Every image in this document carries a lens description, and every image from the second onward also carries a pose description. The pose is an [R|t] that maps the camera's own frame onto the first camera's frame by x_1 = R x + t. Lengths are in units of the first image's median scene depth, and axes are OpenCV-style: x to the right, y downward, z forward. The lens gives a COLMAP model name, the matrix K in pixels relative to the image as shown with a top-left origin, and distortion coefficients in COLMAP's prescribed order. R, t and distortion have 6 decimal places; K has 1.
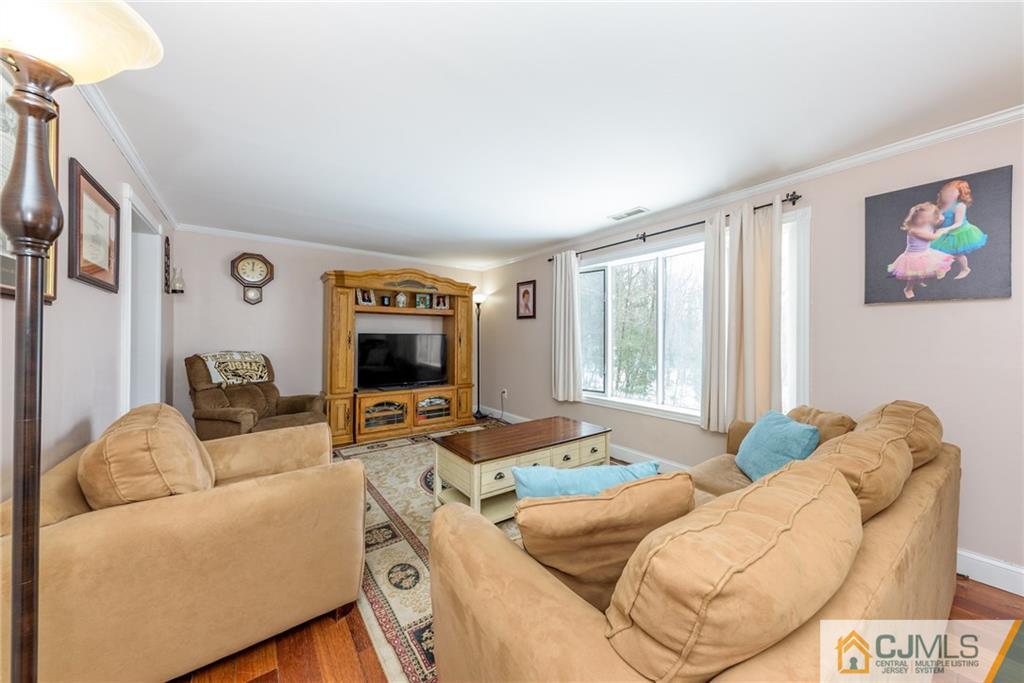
lens RADIAL K [[358.7, 0, 504.7], [0, 358.7, 334.0], [0, 0, 1]] dist [0.010574, -0.001167]
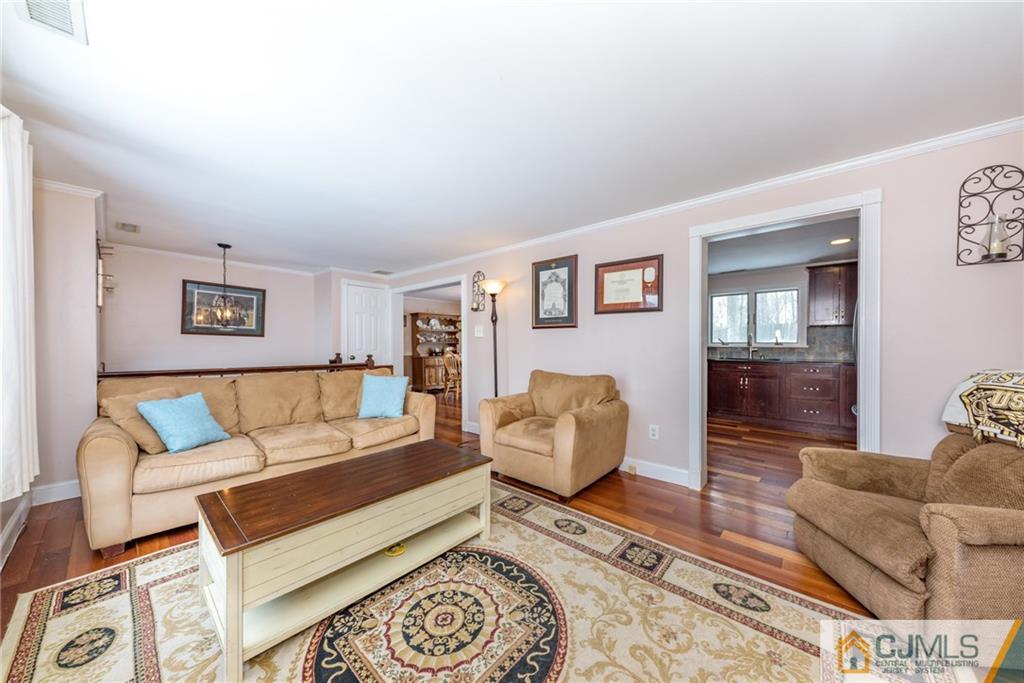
lens RADIAL K [[333.3, 0, 505.0], [0, 333.3, 348.6], [0, 0, 1]] dist [0.002157, 0.000075]
pose [[-0.973401, -0.002603, -0.229092, -0.034516], [-0.004895, 0.999943, 0.009439, 0.019730], [0.229055, 0.010309, -0.973359, 1.084735]]
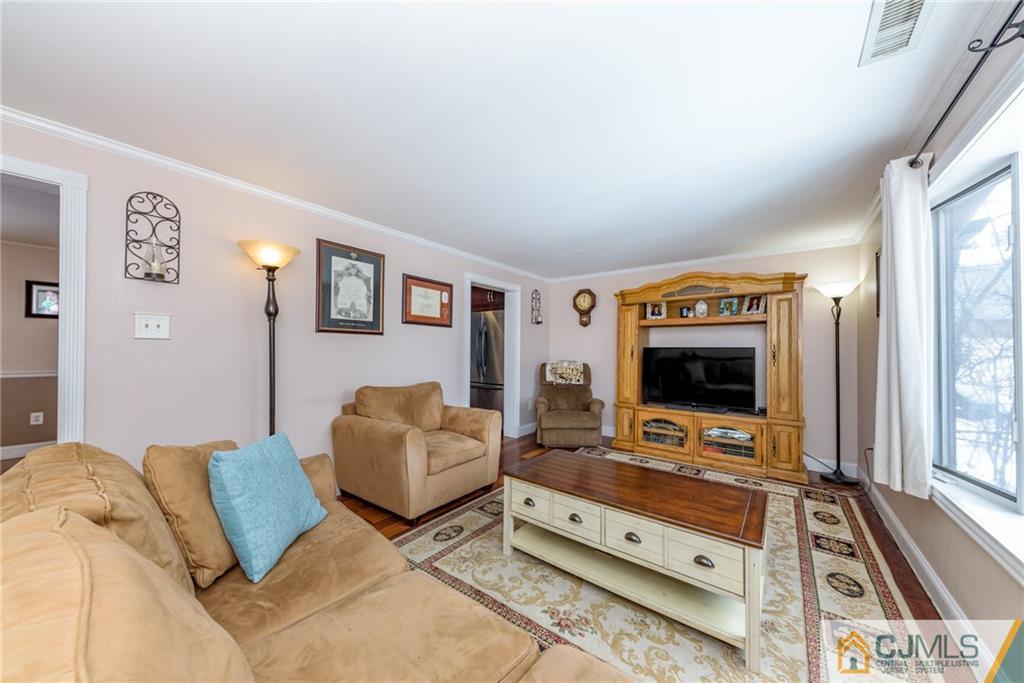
lens RADIAL K [[339.5, 0, 527.5], [0, 339.5, 345.9], [0, 0, 1]] dist [0.004235, 0.000051]
pose [[0.303304, -0.017132, -0.952740, 0.426731], [-0.000492, 0.999835, -0.018135, 0.012110], [0.952894, 0.005969, 0.303246, 0.396104]]
